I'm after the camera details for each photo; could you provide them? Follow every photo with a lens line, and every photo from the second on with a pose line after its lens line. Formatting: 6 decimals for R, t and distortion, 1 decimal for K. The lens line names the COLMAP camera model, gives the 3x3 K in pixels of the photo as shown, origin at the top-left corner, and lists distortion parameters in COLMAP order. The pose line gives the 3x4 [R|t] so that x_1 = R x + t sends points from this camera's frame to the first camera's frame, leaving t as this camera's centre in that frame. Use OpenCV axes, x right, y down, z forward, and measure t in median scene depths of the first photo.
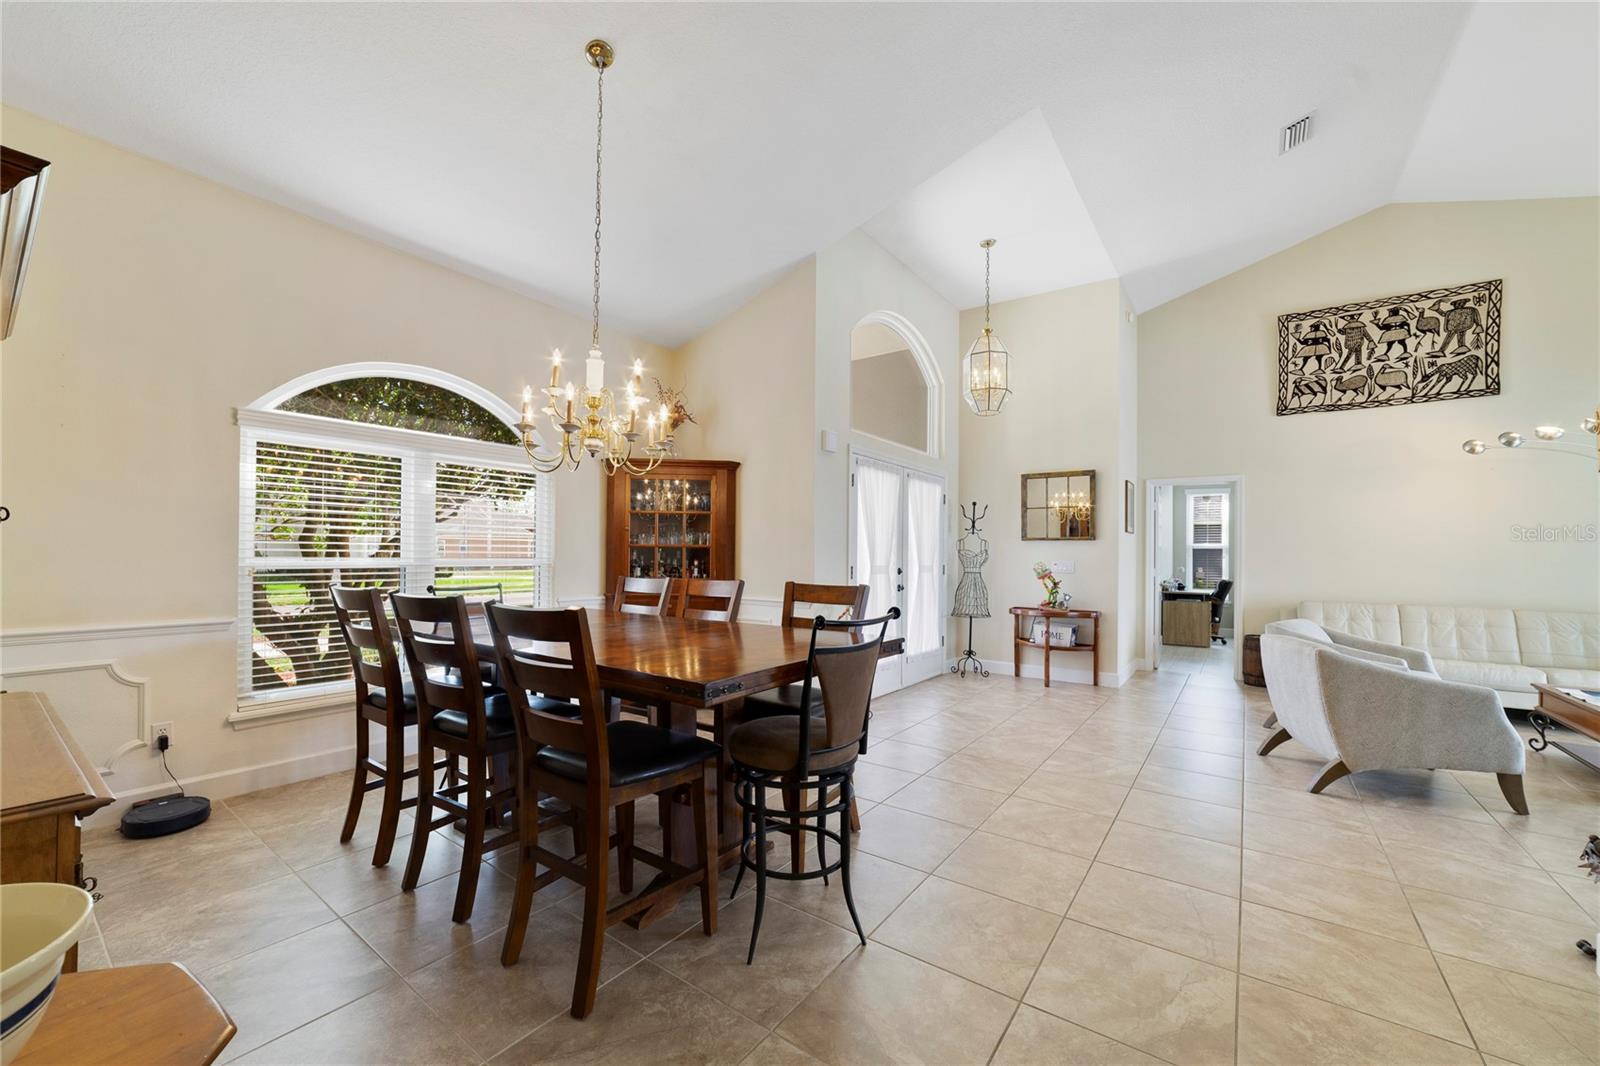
lens RADIAL K [[616.3, 0, 815.5], [0, 616.3, 552.2], [0, 0, 1]] dist [-0.020811, 0.007886]
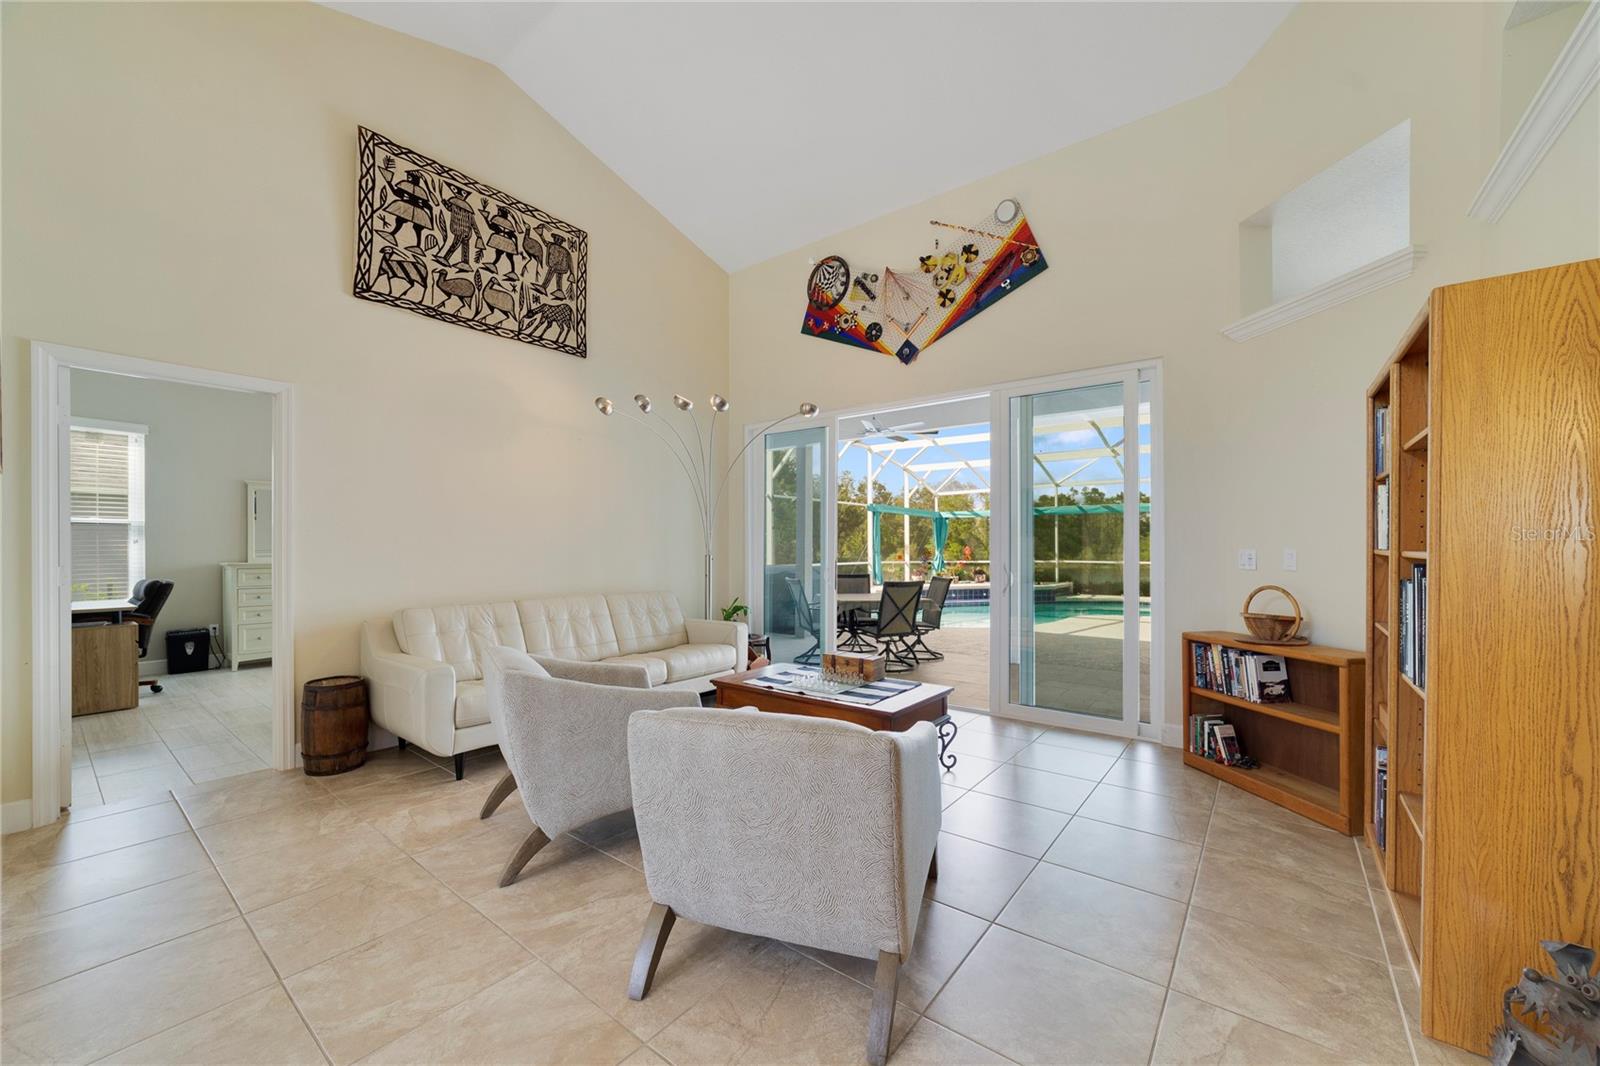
lens RADIAL K [[616.3, 0, 791.3], [0, 616.3, 544.6], [0, 0, 1]] dist [-0.020811, 0.007886]
pose [[0.055427, -0.005921, 0.998445, 0.213506], [-0.003950, 0.999973, 0.006149, 0.010225], [-0.998455, -0.004285, 0.055402, 0.600141]]
